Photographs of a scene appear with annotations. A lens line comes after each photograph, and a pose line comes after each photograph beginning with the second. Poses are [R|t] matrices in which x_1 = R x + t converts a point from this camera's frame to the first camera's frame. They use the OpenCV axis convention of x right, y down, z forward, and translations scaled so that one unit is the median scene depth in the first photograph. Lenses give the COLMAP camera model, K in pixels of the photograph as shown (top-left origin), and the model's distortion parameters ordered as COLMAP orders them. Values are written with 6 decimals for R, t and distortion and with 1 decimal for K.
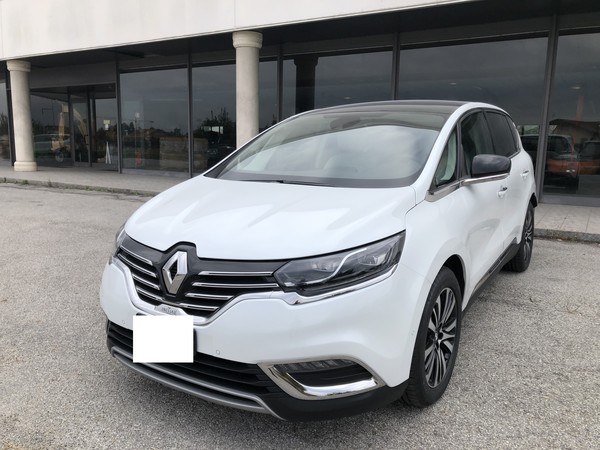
lens RADIAL K [[501.0, 0, 300.3], [0, 501.0, 224.6], [0, 0, 1]] dist [0.011057, 0.007826]
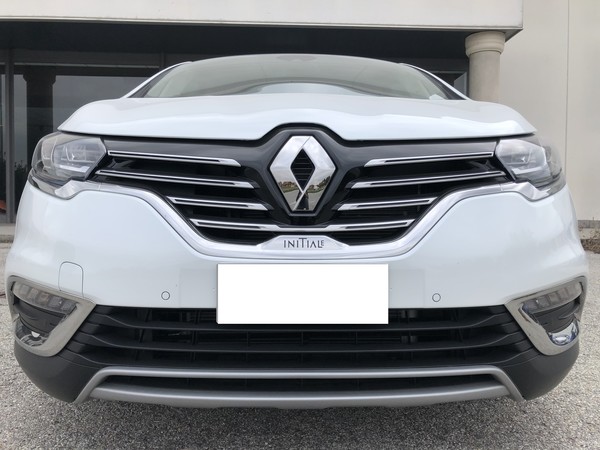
lens RADIAL K [[501.0, 0, 300.1], [0, 501.0, 225.6], [0, 0, 1]] dist [0.011057, 0.007826]
pose [[0.849675, -0.038700, 0.525884, -0.537587], [0.090941, 0.993114, -0.073850, 0.192543], [-0.519405, 0.110574, 0.847344, 0.574135]]
